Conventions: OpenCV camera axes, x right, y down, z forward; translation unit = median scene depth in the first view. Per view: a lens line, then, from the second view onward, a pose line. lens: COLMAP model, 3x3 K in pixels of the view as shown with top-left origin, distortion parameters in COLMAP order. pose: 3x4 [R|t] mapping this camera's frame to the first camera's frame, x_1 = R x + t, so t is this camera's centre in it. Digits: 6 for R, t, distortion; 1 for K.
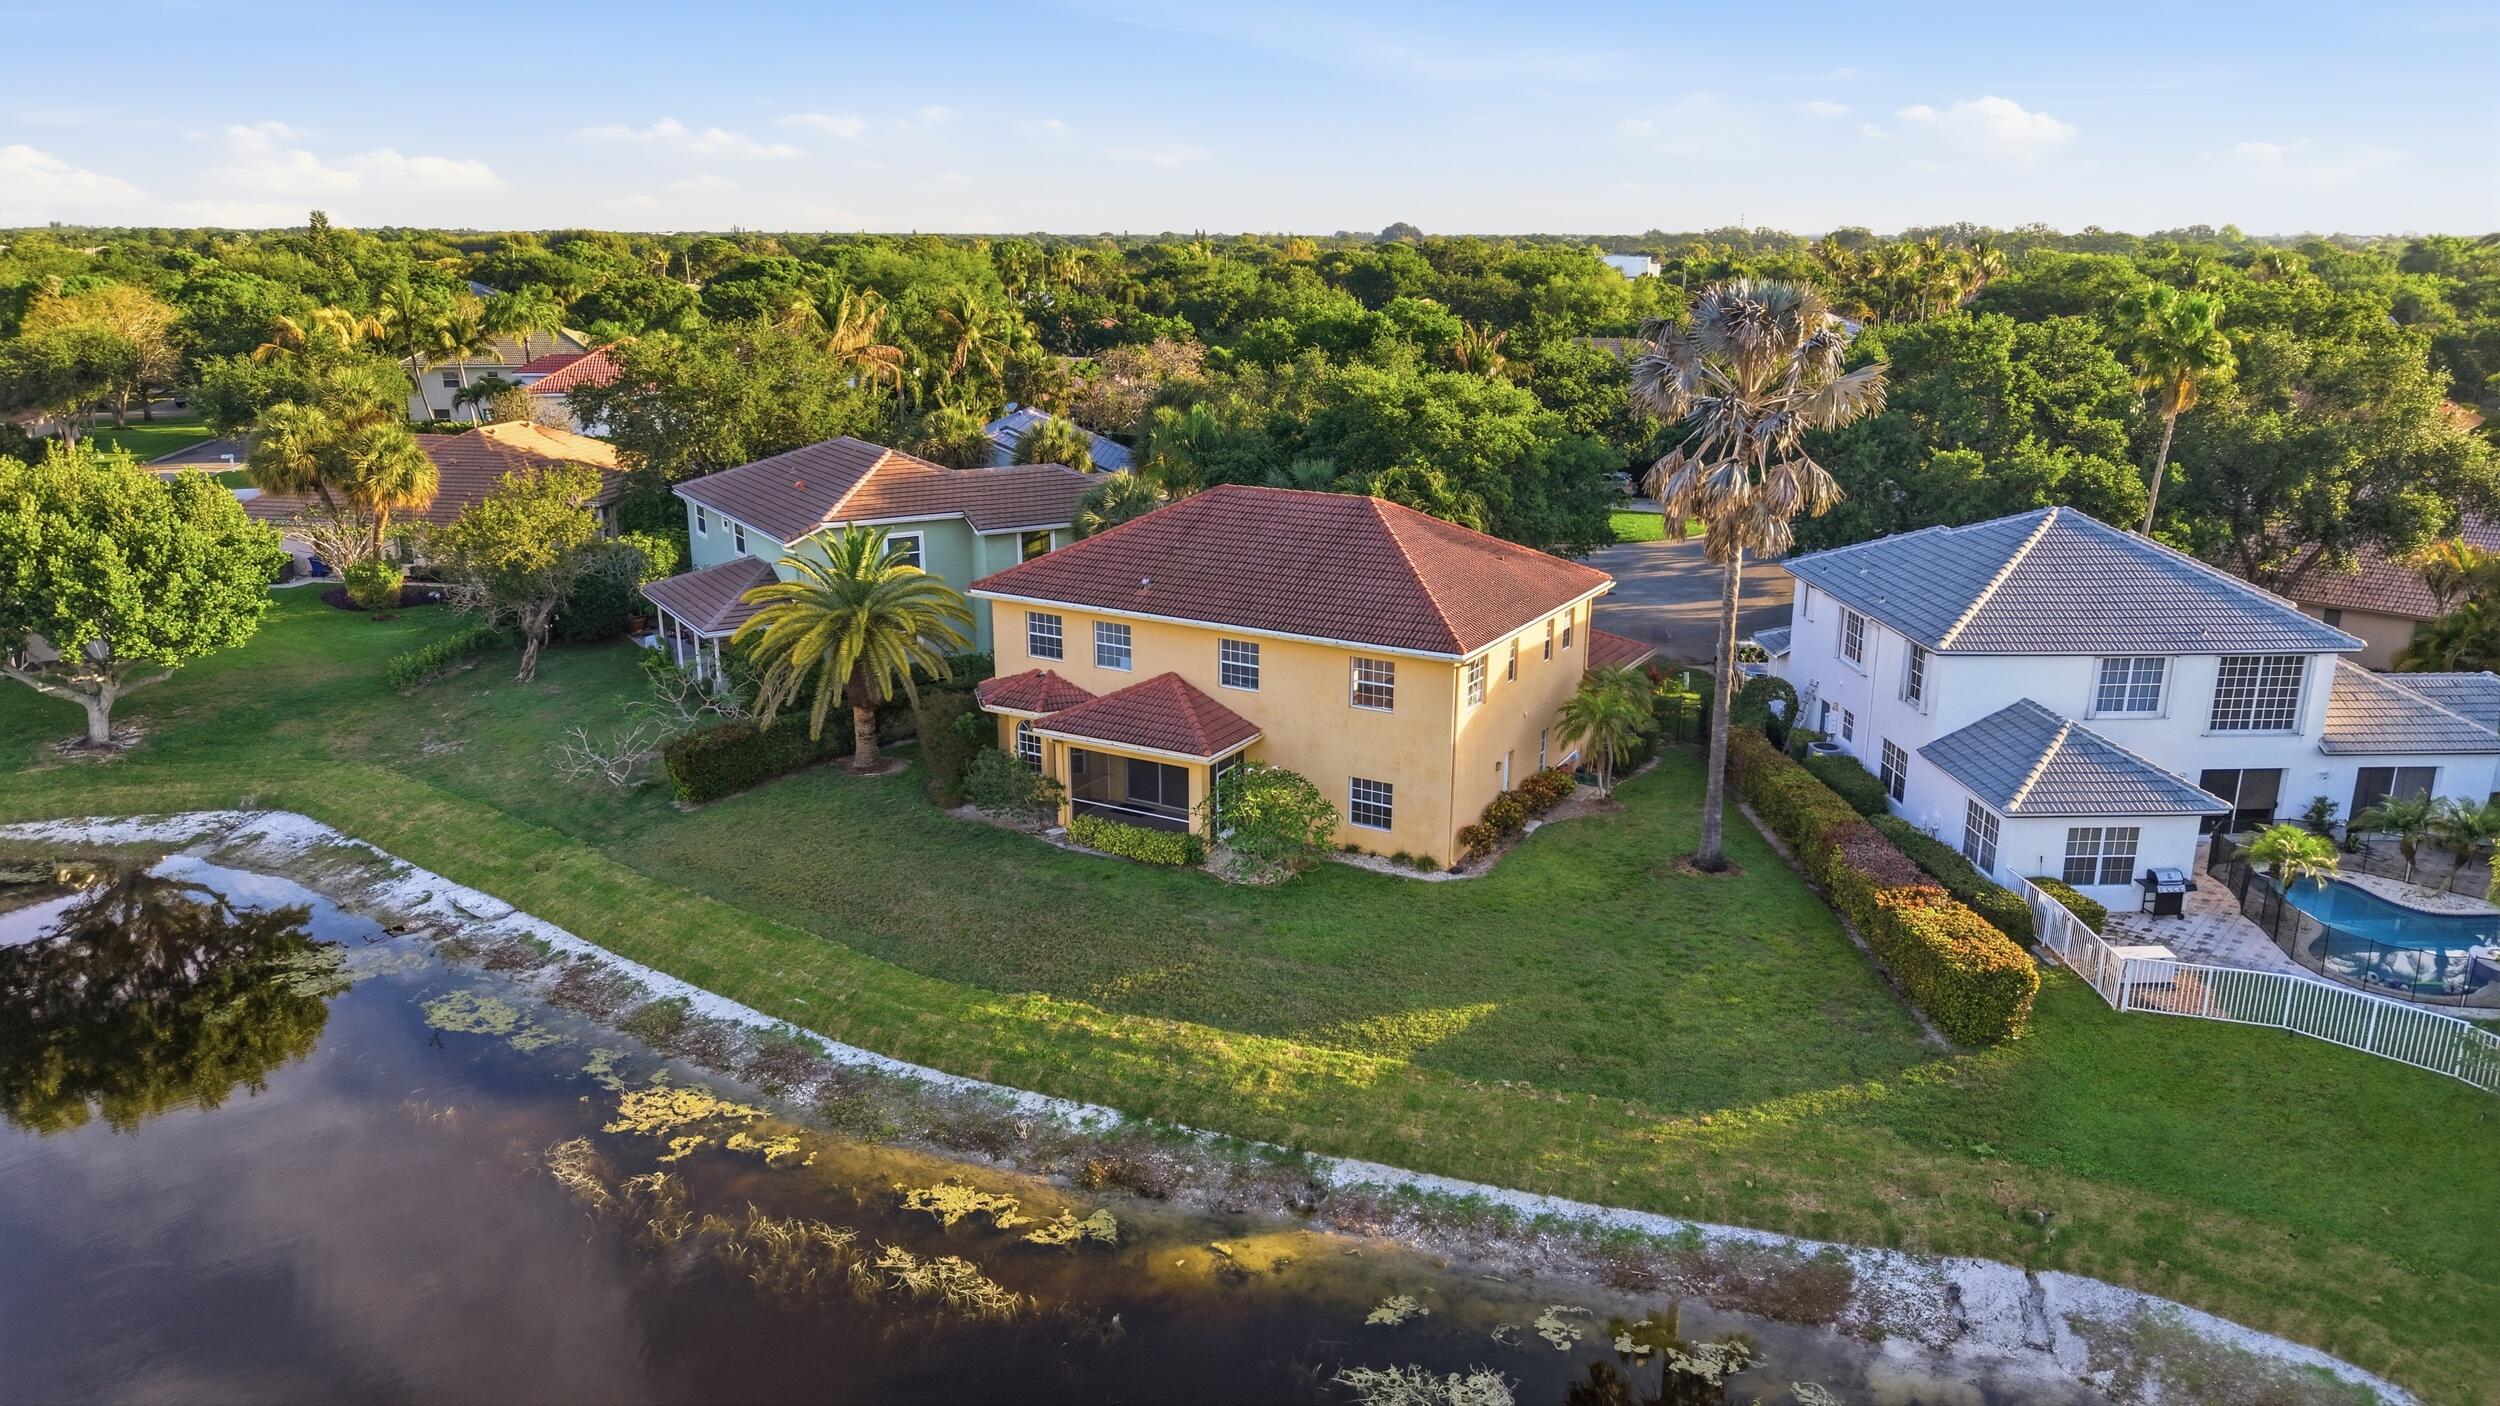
lens RADIAL K [[1670.1, 0, 1240.7], [0, 1670.1, 697.5], [0, 0, 1]] dist [0.021473, -0.020300]
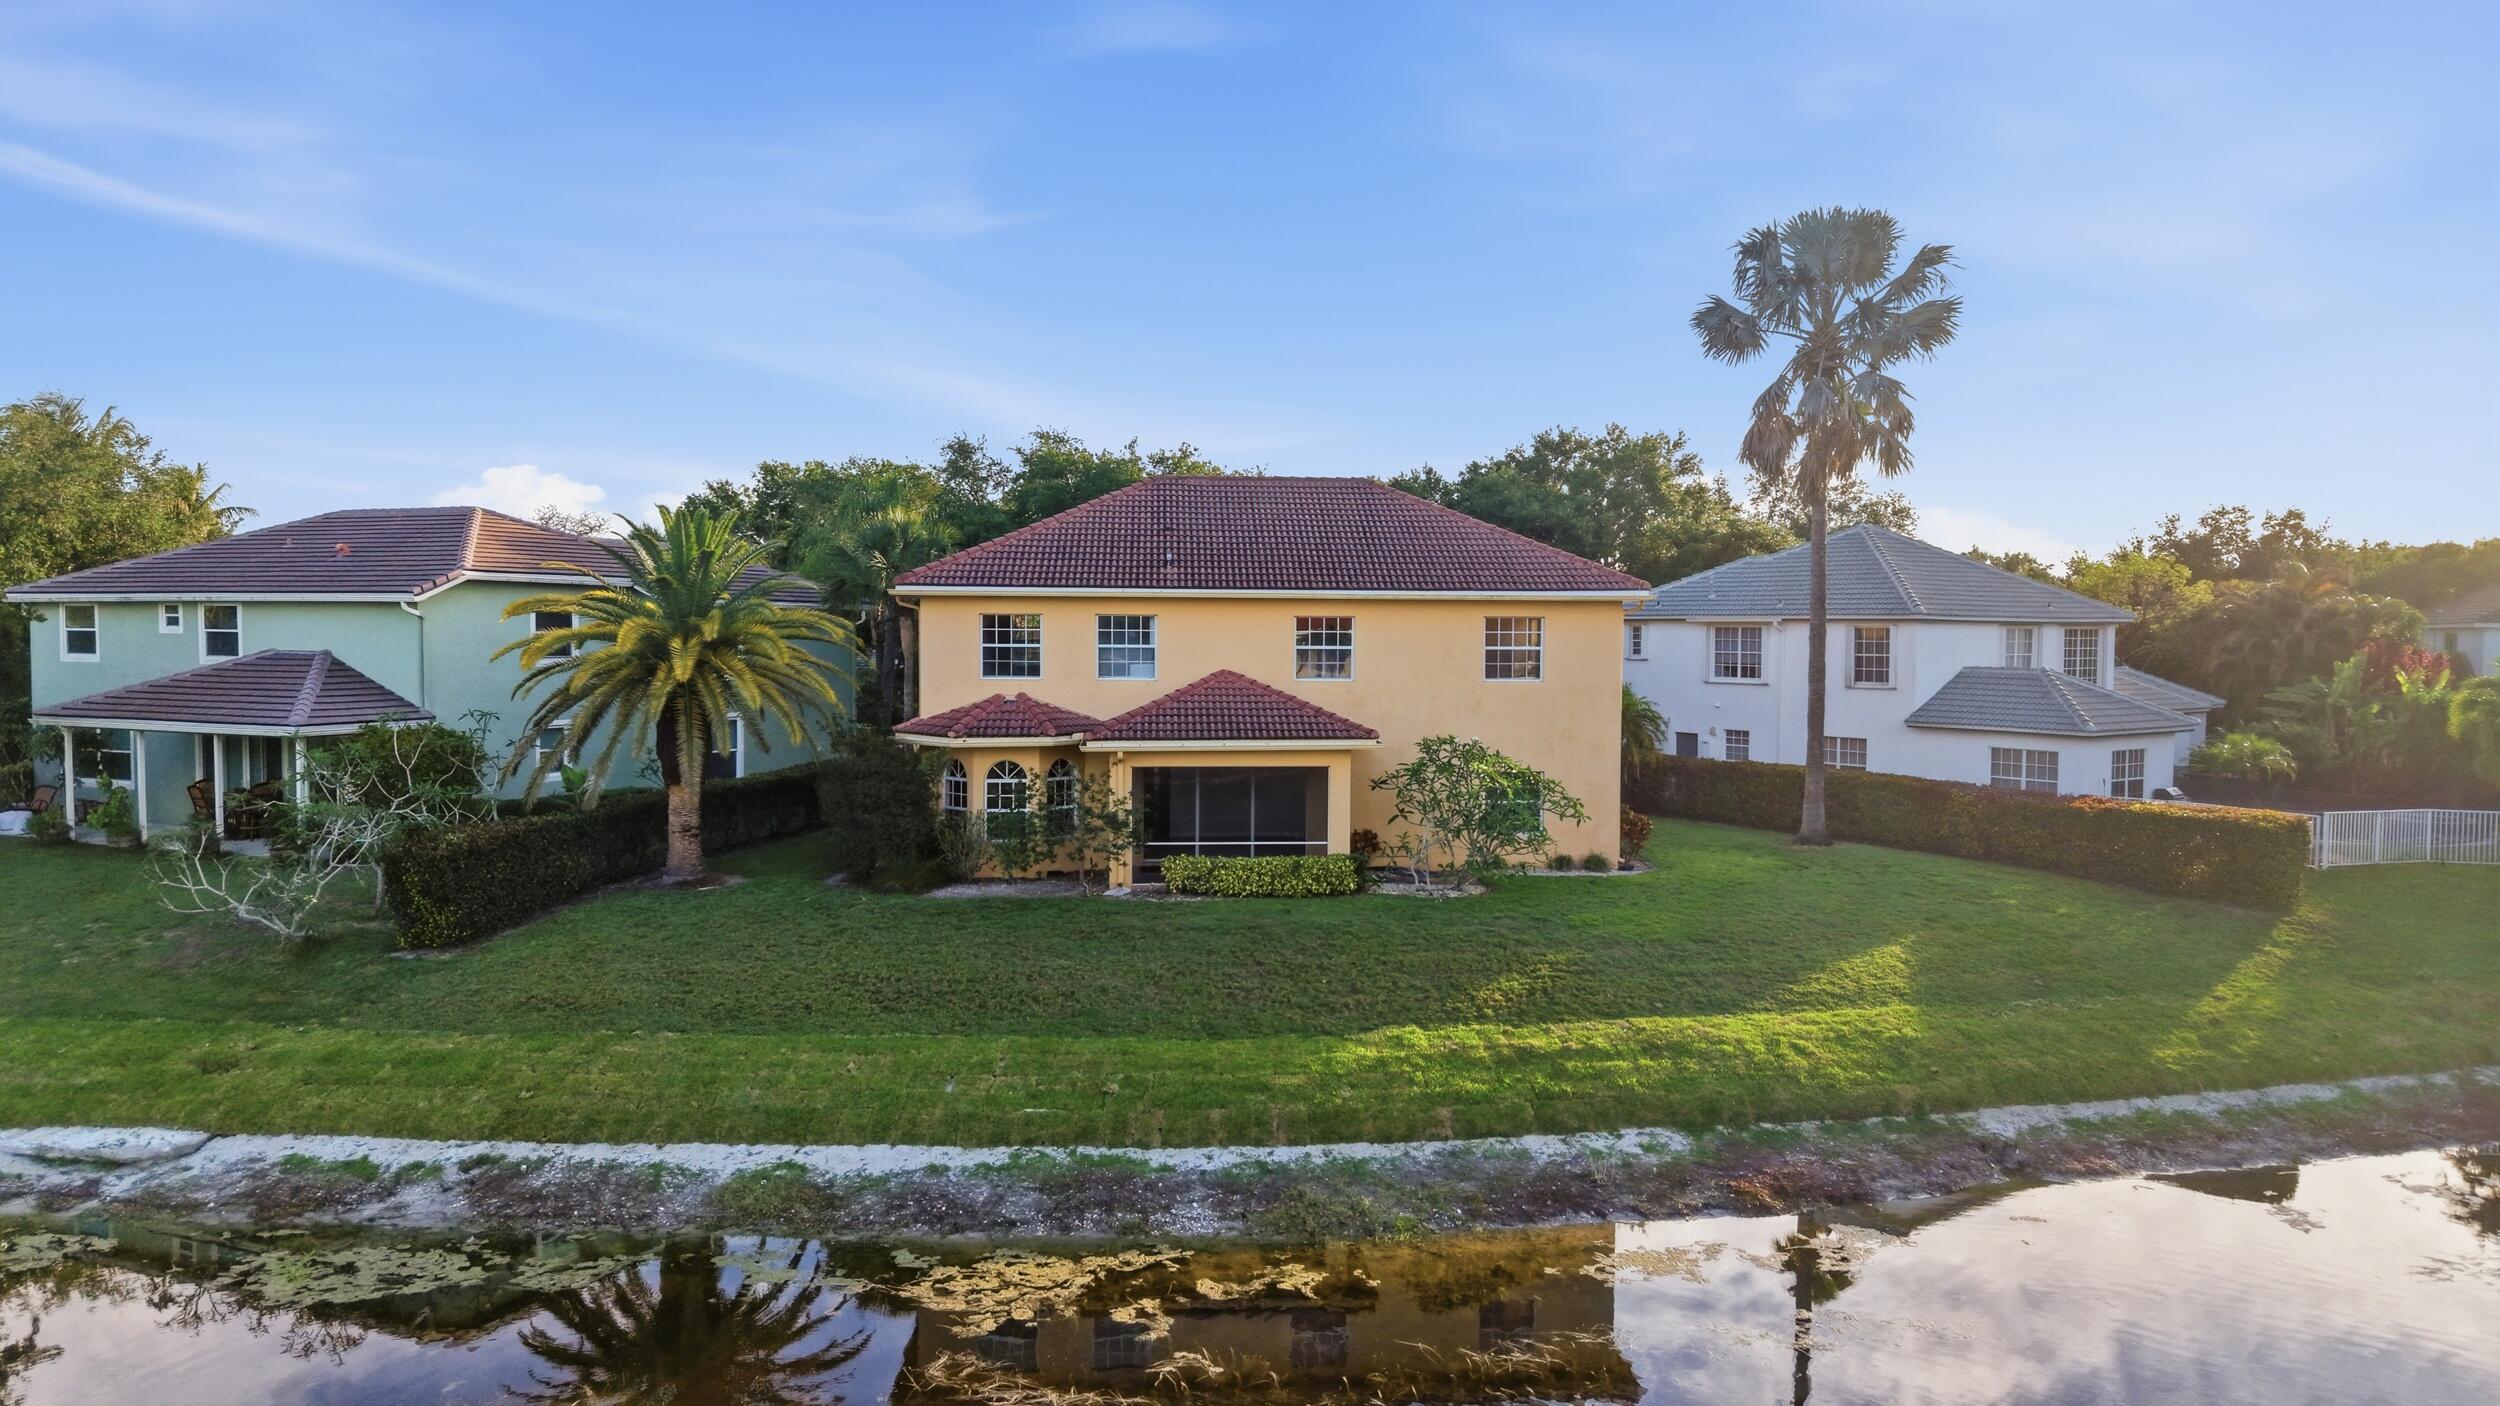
lens RADIAL K [[1670.1, 0, 1246.5], [0, 1670.1, 715.7], [0, 0, 1]] dist [0.021473, -0.020300]
pose [[0.829817, -0.026590, 0.557402, -0.466367], [0.143858, 0.975296, -0.167640, 0.136710], [-0.539175, 0.219297, 0.813142, 0.396080]]
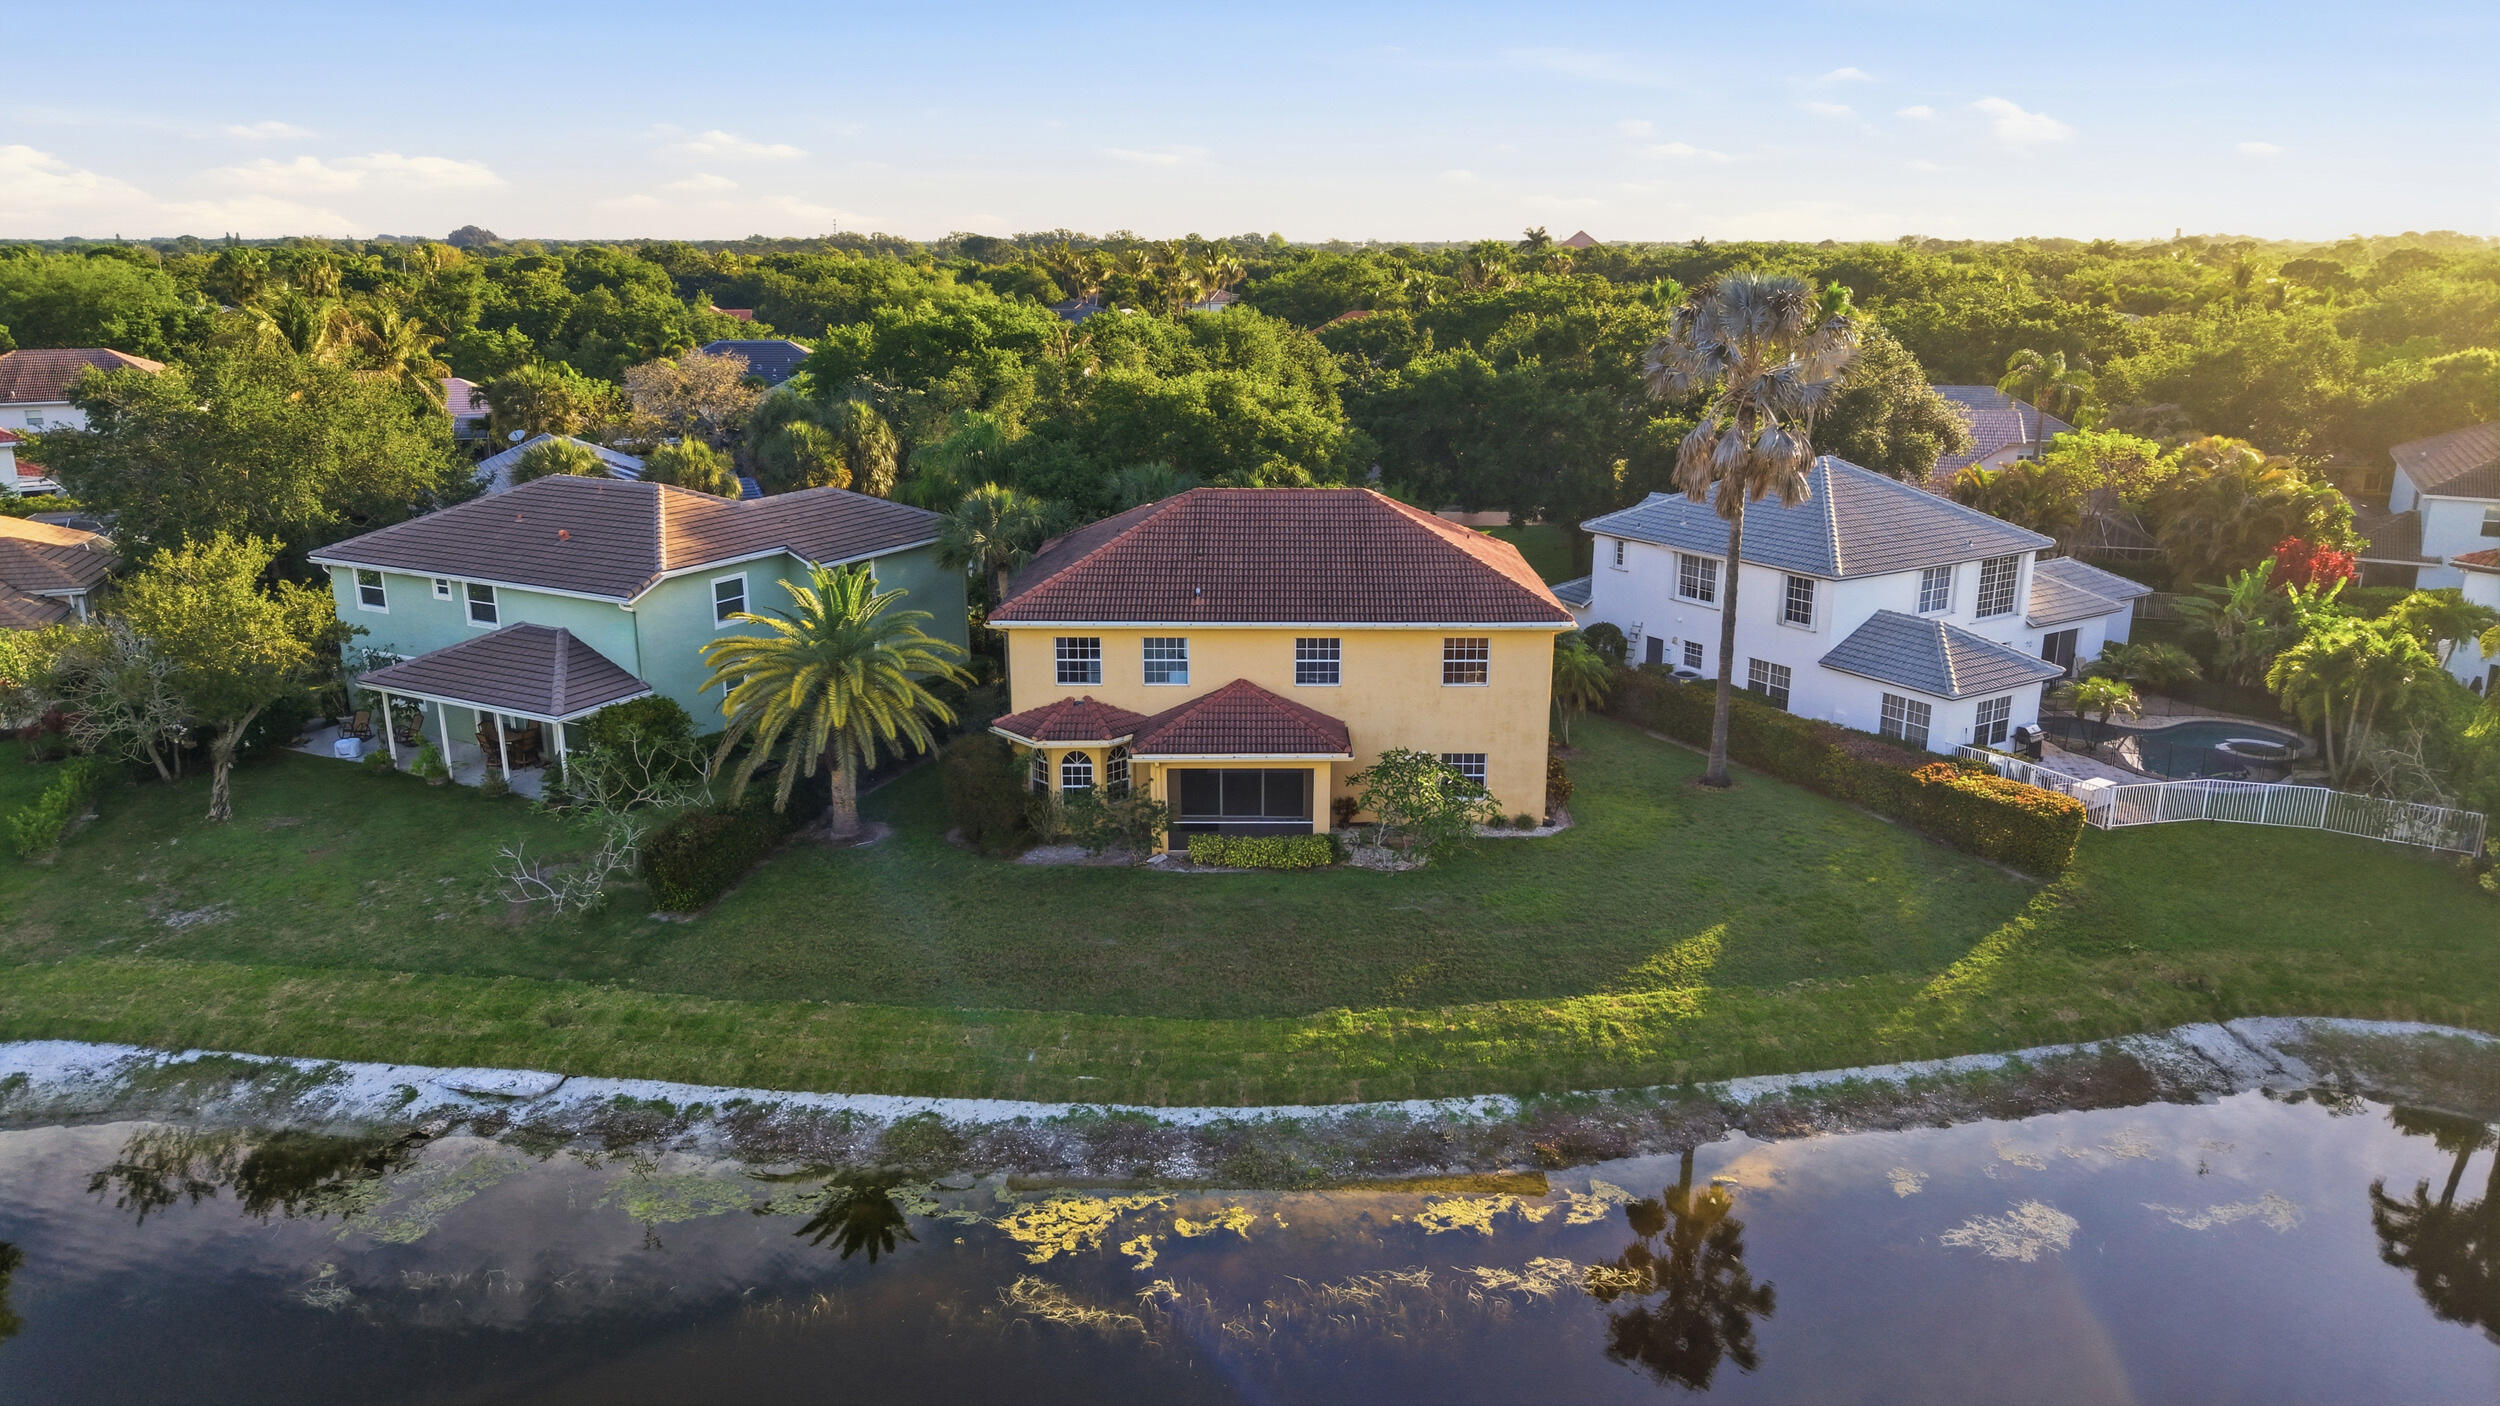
lens RADIAL K [[1670.1, 0, 1247.4], [0, 1670.1, 706.9], [0, 0, 1]] dist [0.021473, -0.020300]
pose [[0.867692, -0.134943, 0.478437, -0.524710], [0.134261, 0.990298, 0.035817, -0.034326], [-0.478628, 0.033157, 0.877391, 0.138929]]
